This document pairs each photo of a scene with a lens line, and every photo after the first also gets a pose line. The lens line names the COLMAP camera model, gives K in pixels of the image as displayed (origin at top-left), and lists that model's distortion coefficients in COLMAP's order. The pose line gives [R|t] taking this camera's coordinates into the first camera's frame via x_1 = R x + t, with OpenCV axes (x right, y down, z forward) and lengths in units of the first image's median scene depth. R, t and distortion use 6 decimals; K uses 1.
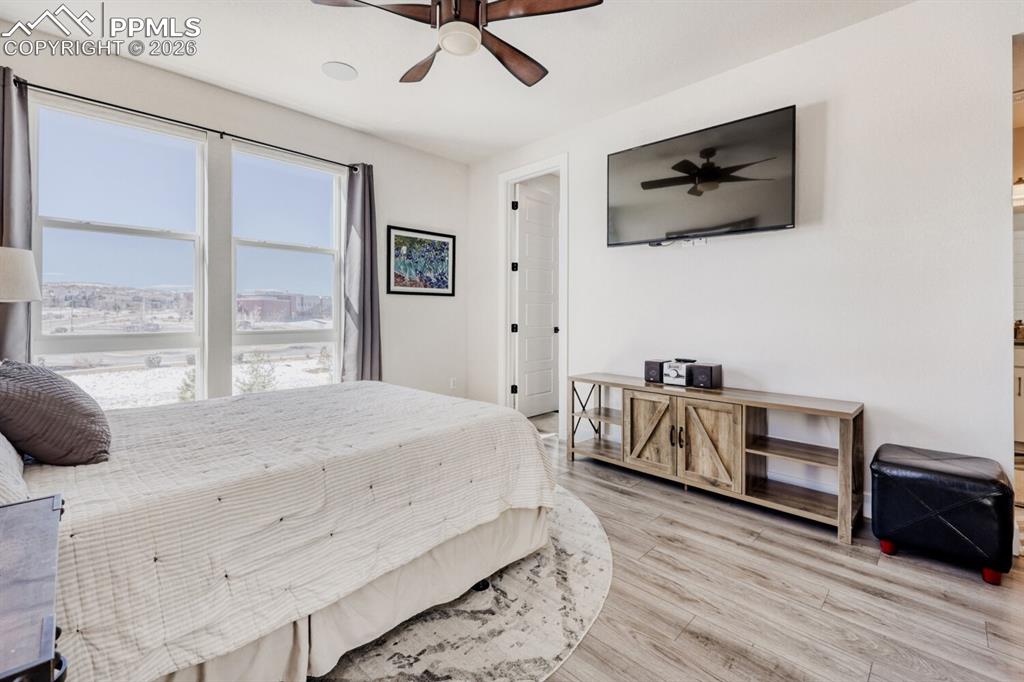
lens RADIAL K [[441.6, 0, 511.4], [0, 441.6, 318.7], [0, 0, 1]] dist [0.000606, 0.000103]
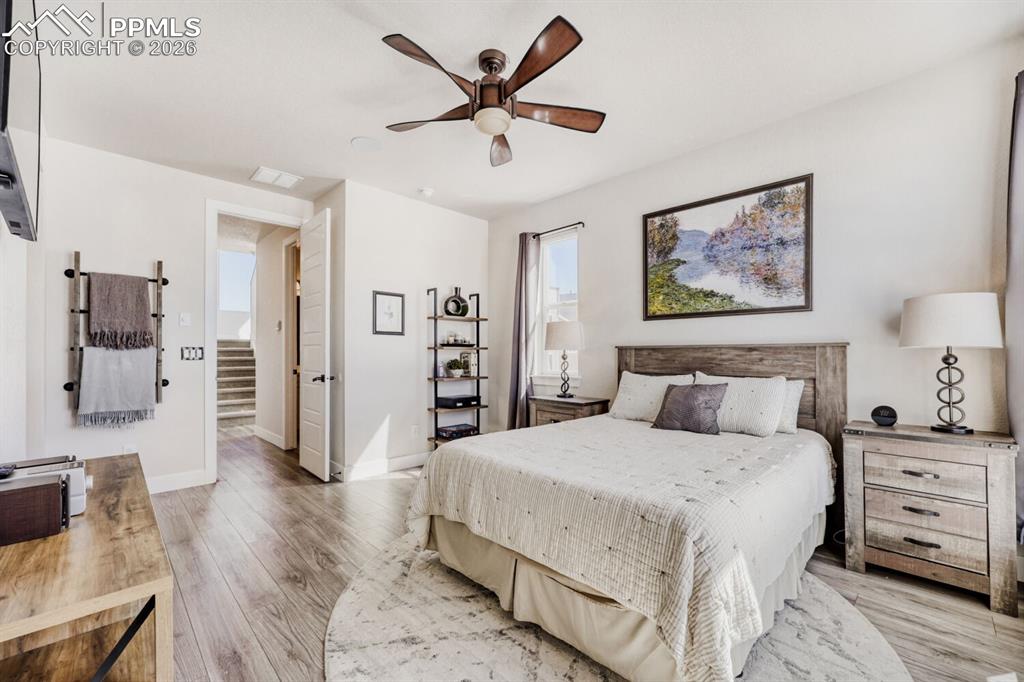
lens RADIAL K [[422.4, 0, 512.5], [0, 422.4, 355.8], [0, 0, 1]] dist [0.000698, 0.000124]
pose [[-0.999699, 0.012935, 0.020829, -0.101700], [0.013552, 0.999464, 0.029784, -0.033758], [-0.020432, 0.030057, -0.999339, 1.051204]]
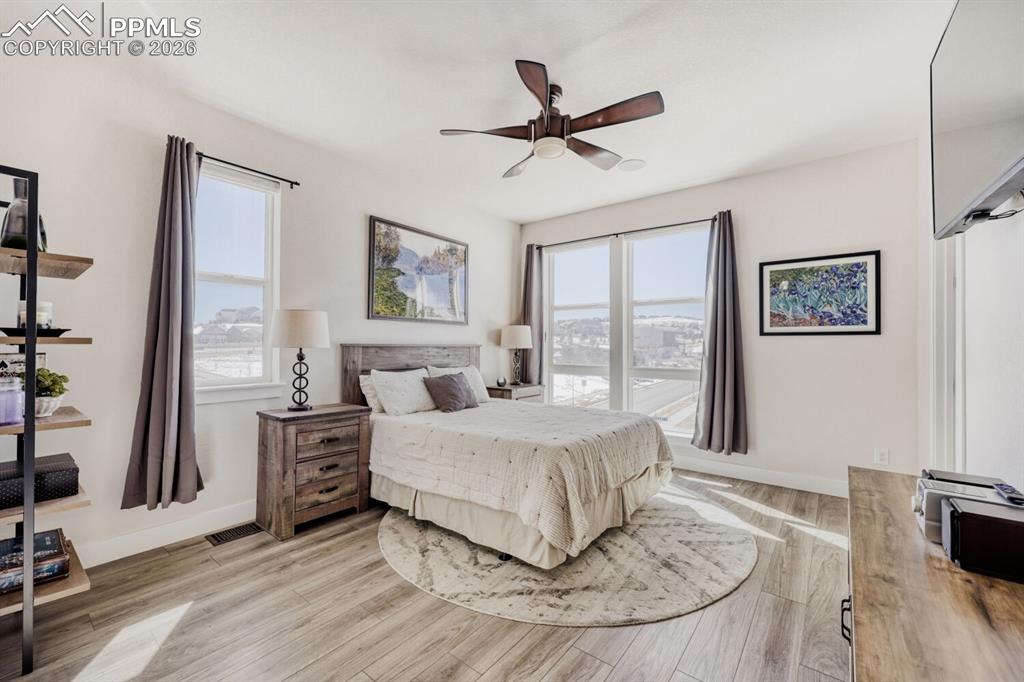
lens RADIAL K [[416.9, 0, 512.0], [0, 416.9, 341.0], [0, 0, 1]] dist [-0.001563, -0.000127]
pose [[0.114116, -0.012931, -0.993383, 0.534605], [-0.016669, 0.999750, -0.014928, -0.022984], [0.993328, 0.018262, 0.113872, 0.373829]]
